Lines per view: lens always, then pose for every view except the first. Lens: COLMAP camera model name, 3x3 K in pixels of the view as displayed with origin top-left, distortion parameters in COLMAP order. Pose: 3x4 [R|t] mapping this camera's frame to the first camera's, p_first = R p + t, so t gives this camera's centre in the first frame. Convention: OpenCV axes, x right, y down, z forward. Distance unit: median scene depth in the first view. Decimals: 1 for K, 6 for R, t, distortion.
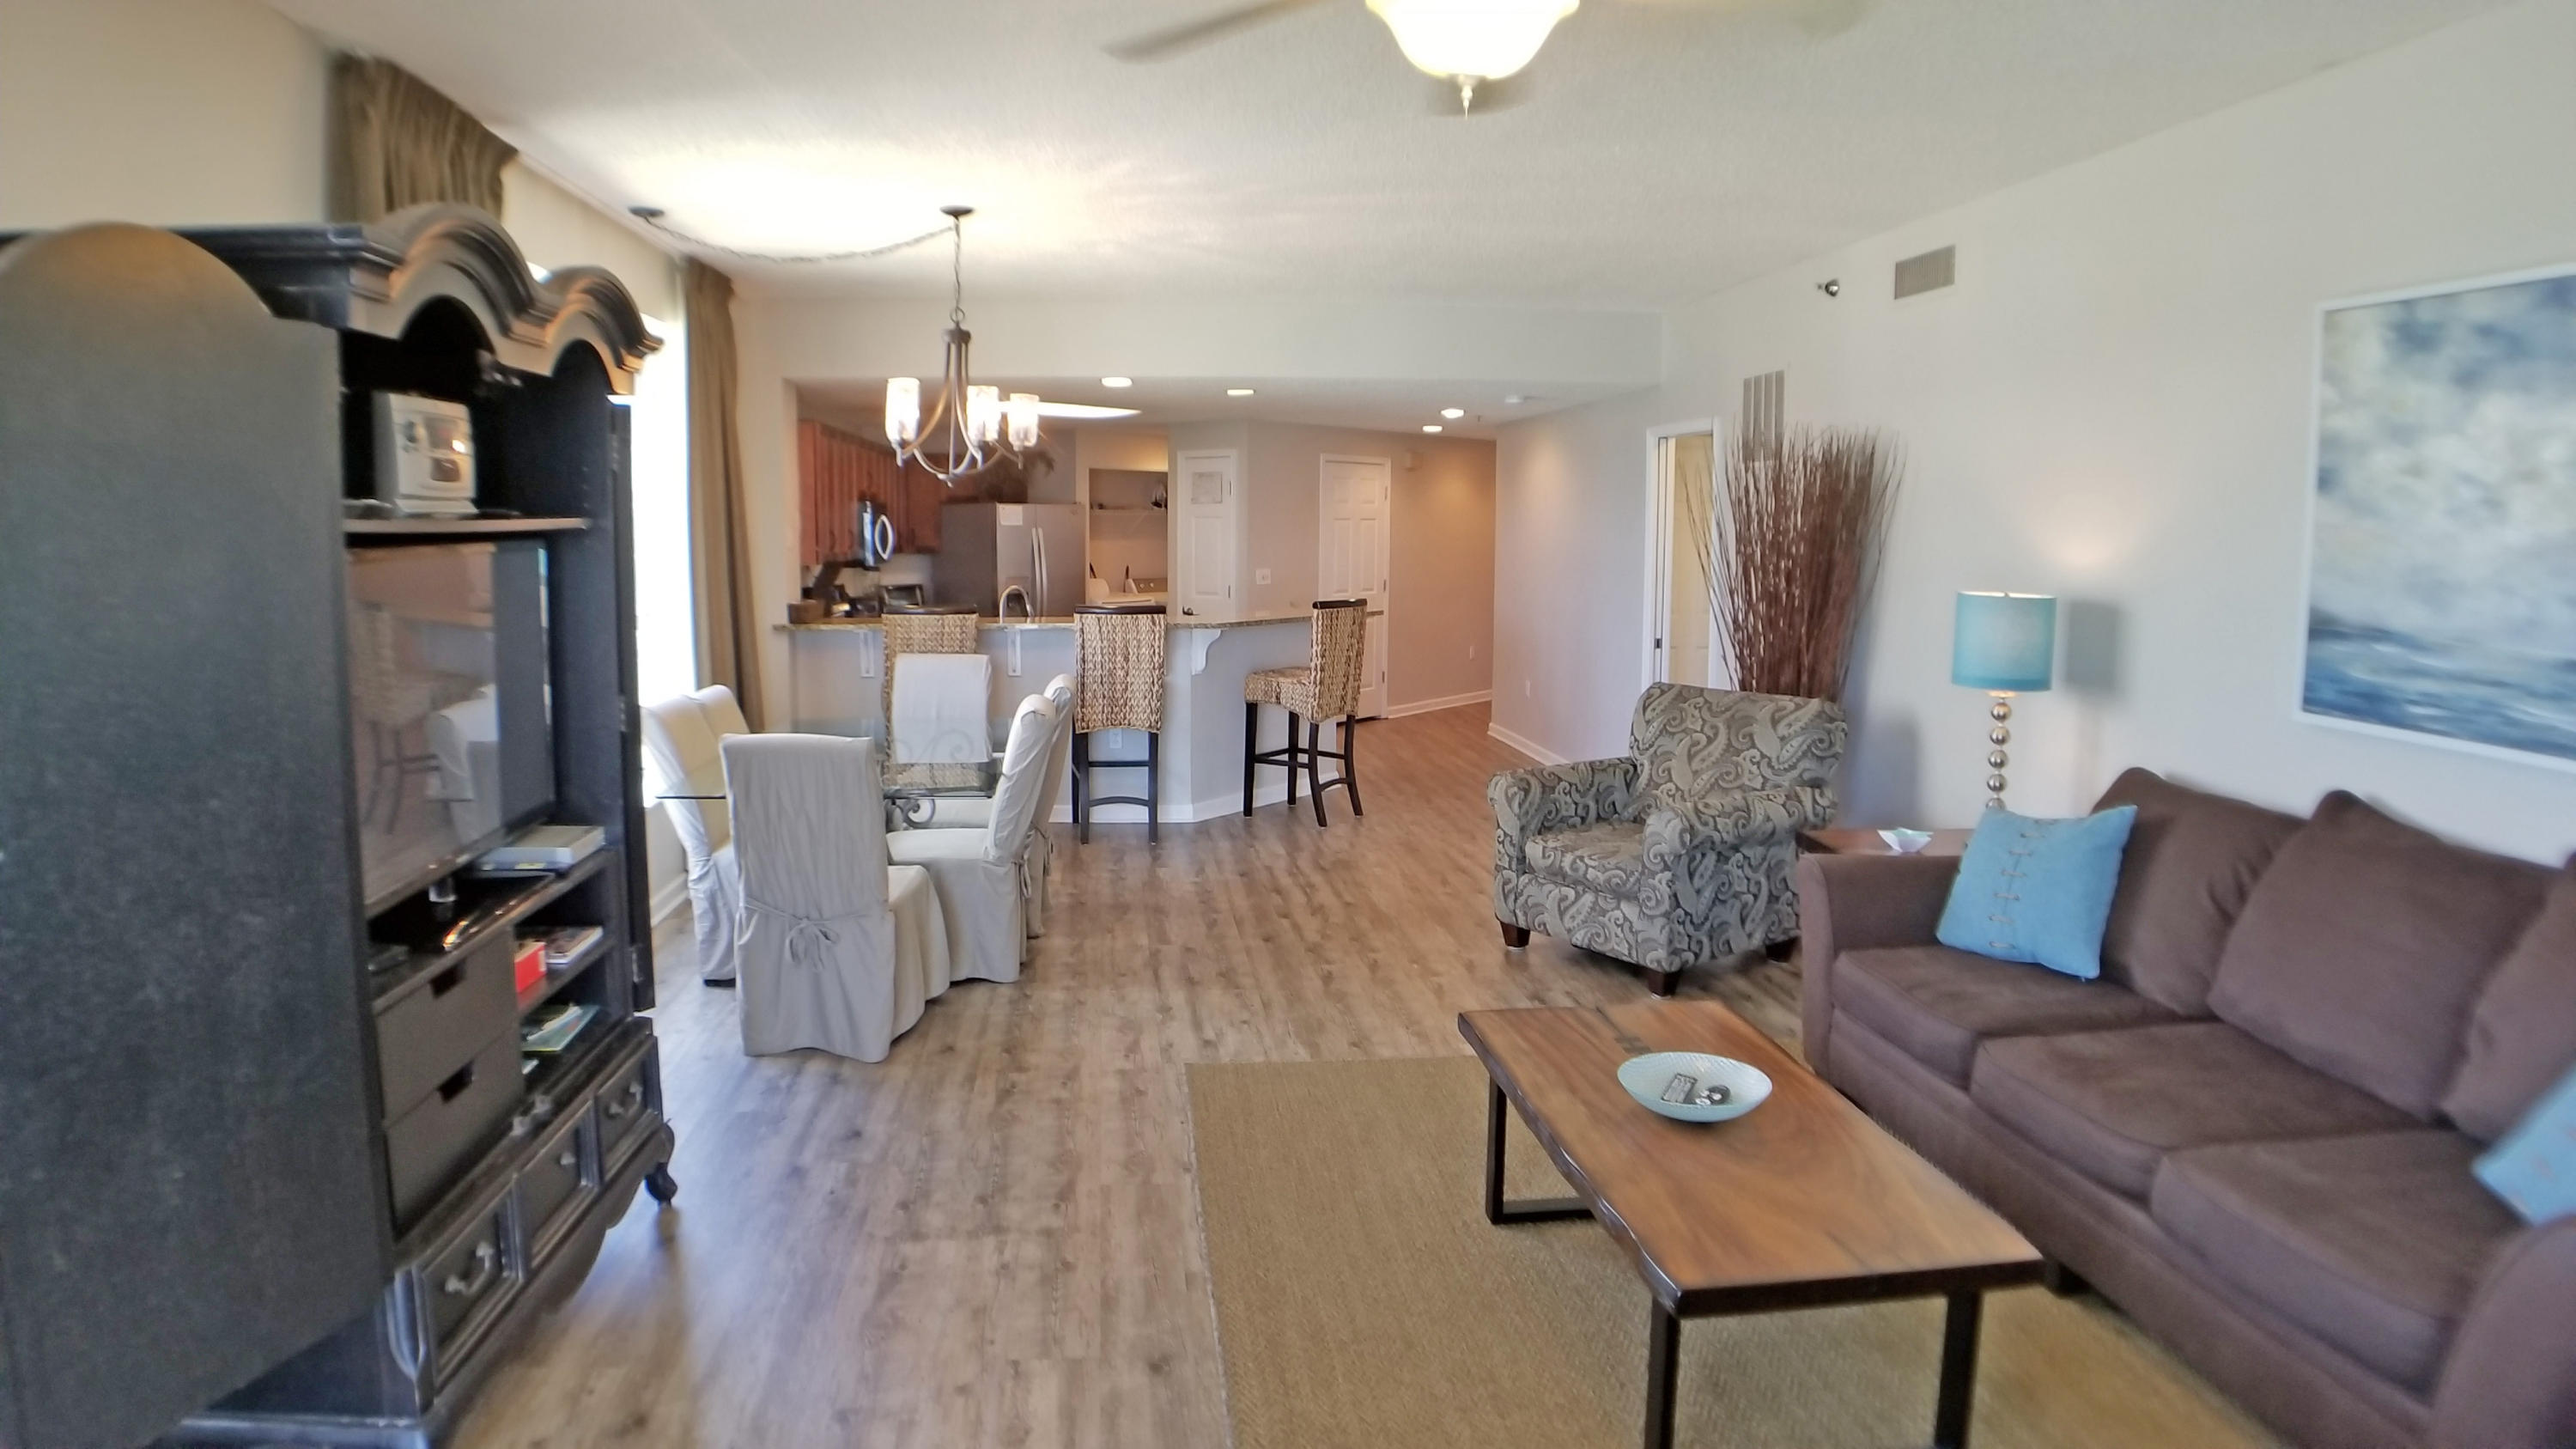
lens RADIAL K [[1426.7, 0, 1237.9], [0, 1426.7, 680.8], [0, 0, 1]] dist [-0.107592, 0.023899]
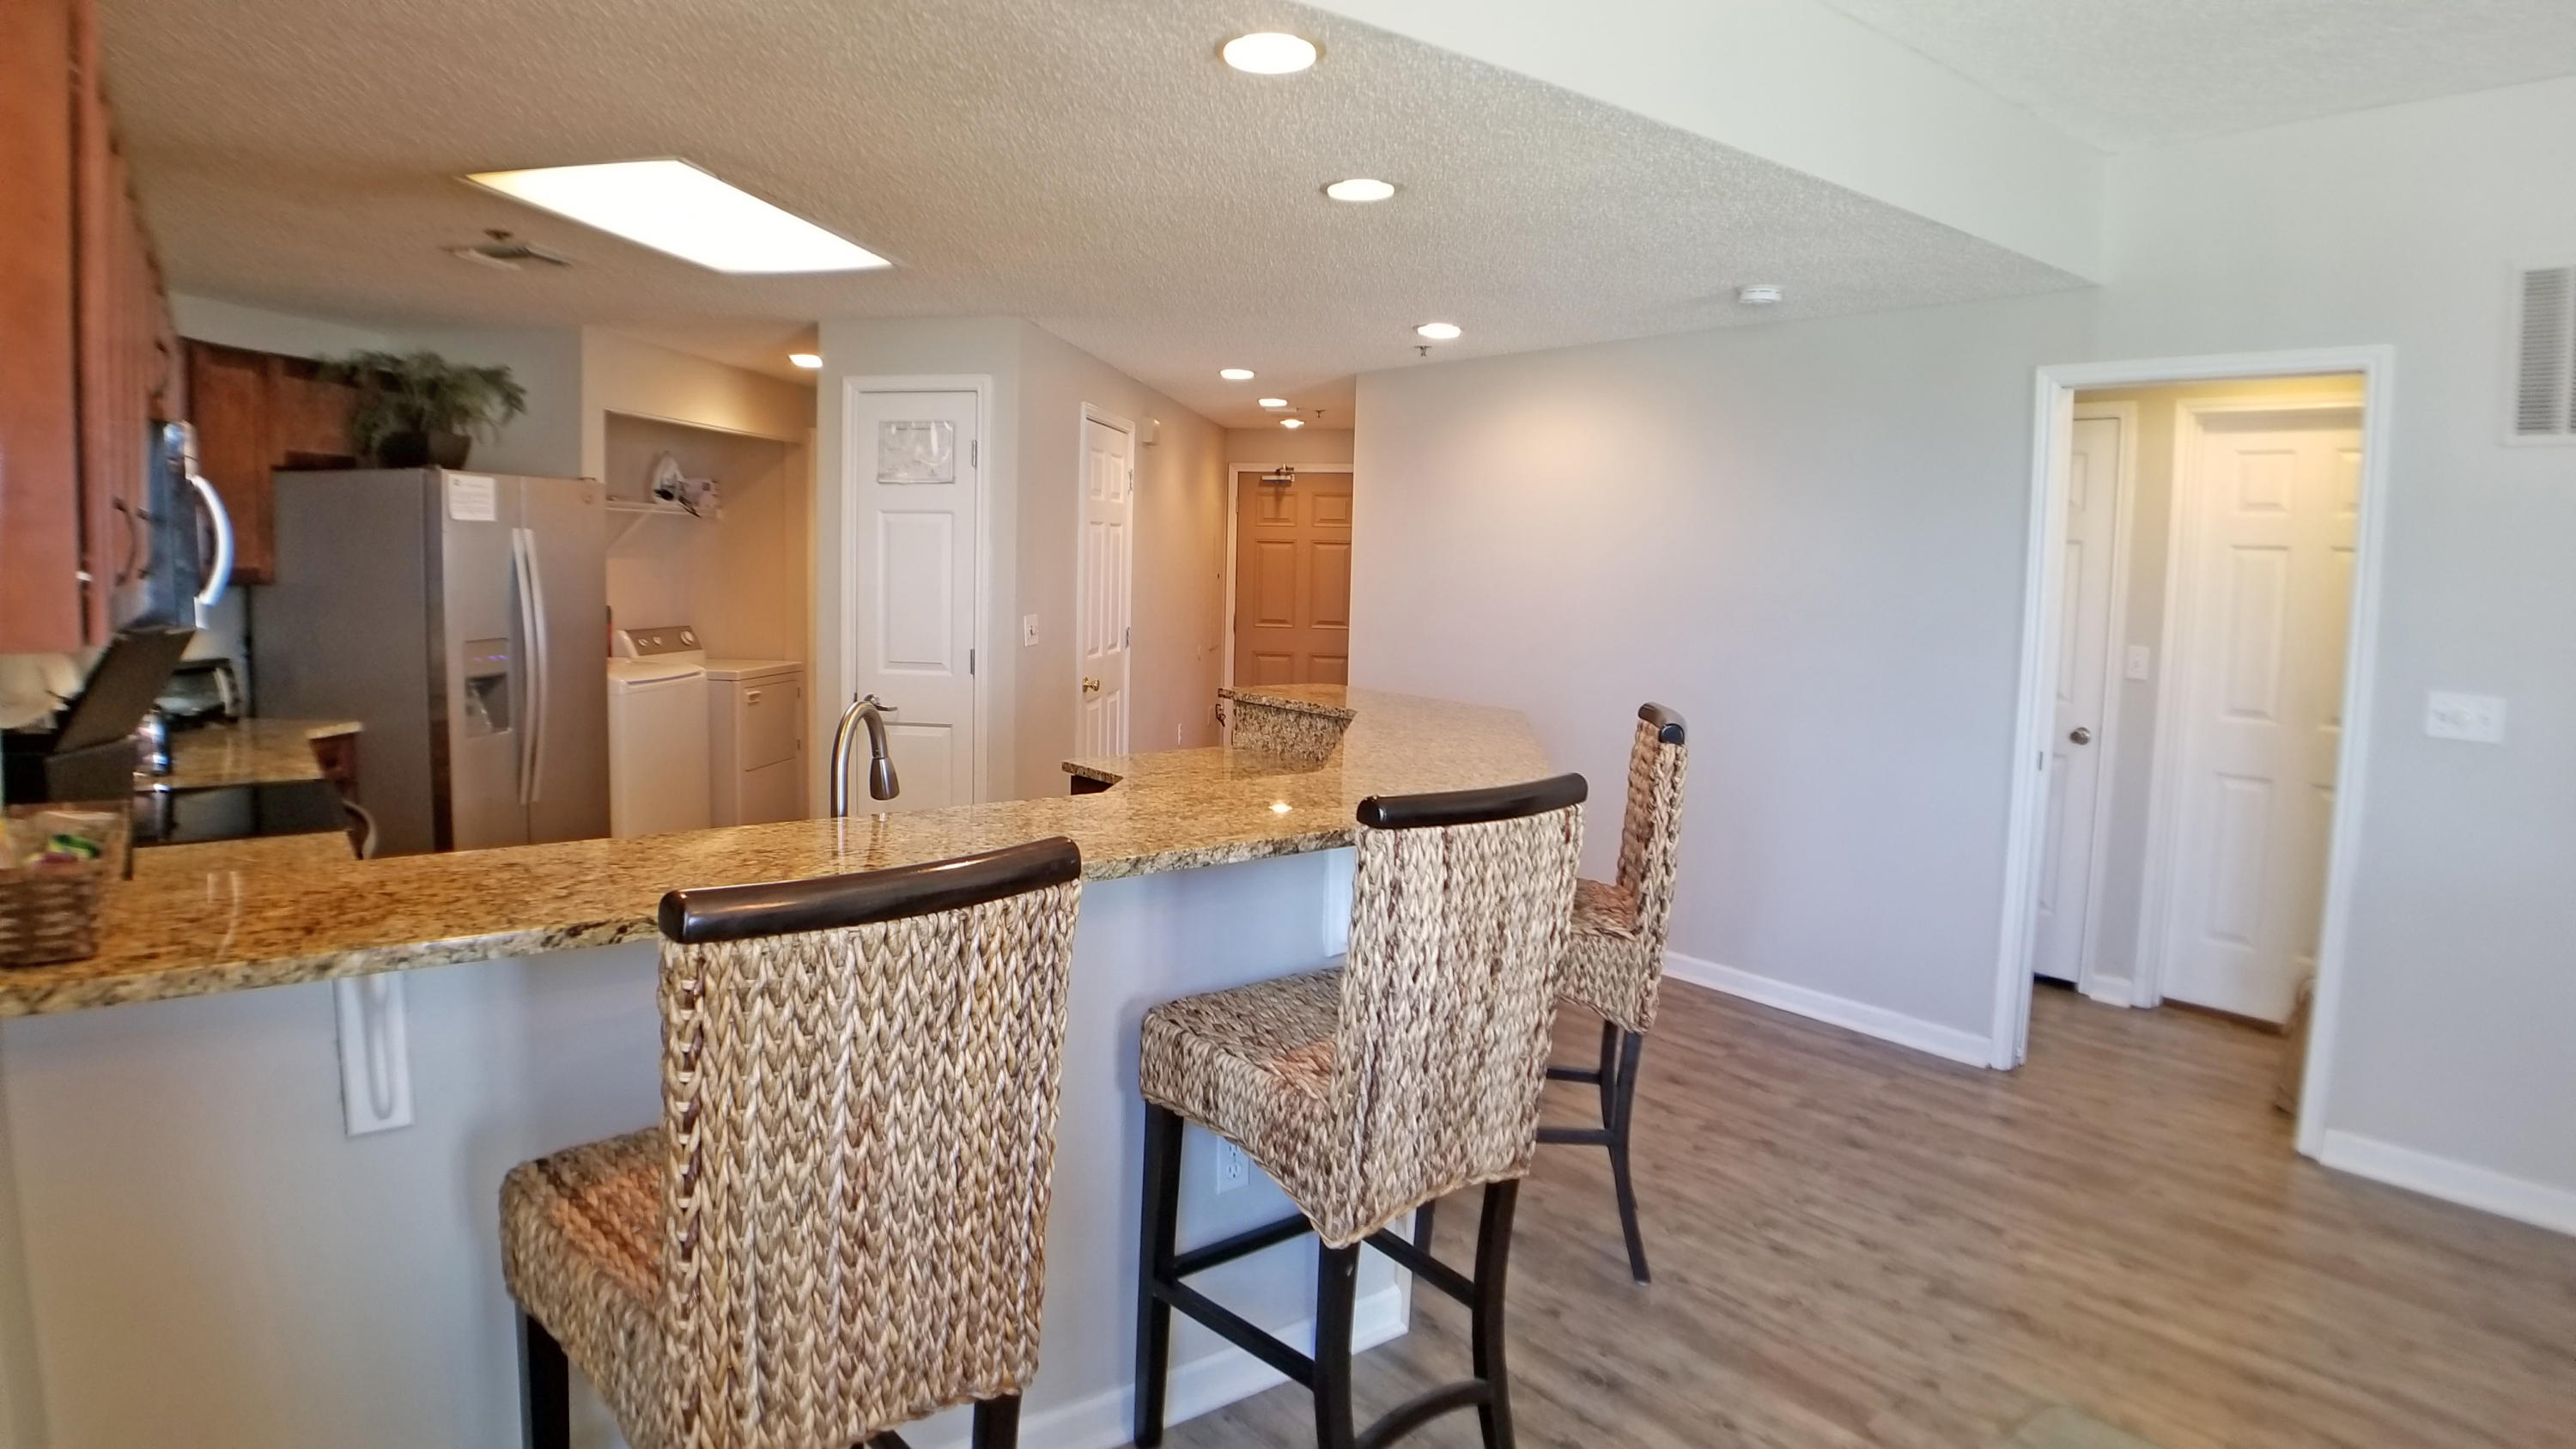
lens RADIAL K [[1426.7, 0, 1237.9], [0, 1426.7, 680.8], [0, 0, 1]] dist [-0.107592, 0.023899]
pose [[0.859642, -0.032338, 0.509873, -0.180176], [0.040001, 0.999191, -0.004068, -0.049957], [-0.509329, 0.023893, 0.860240, 0.523929]]
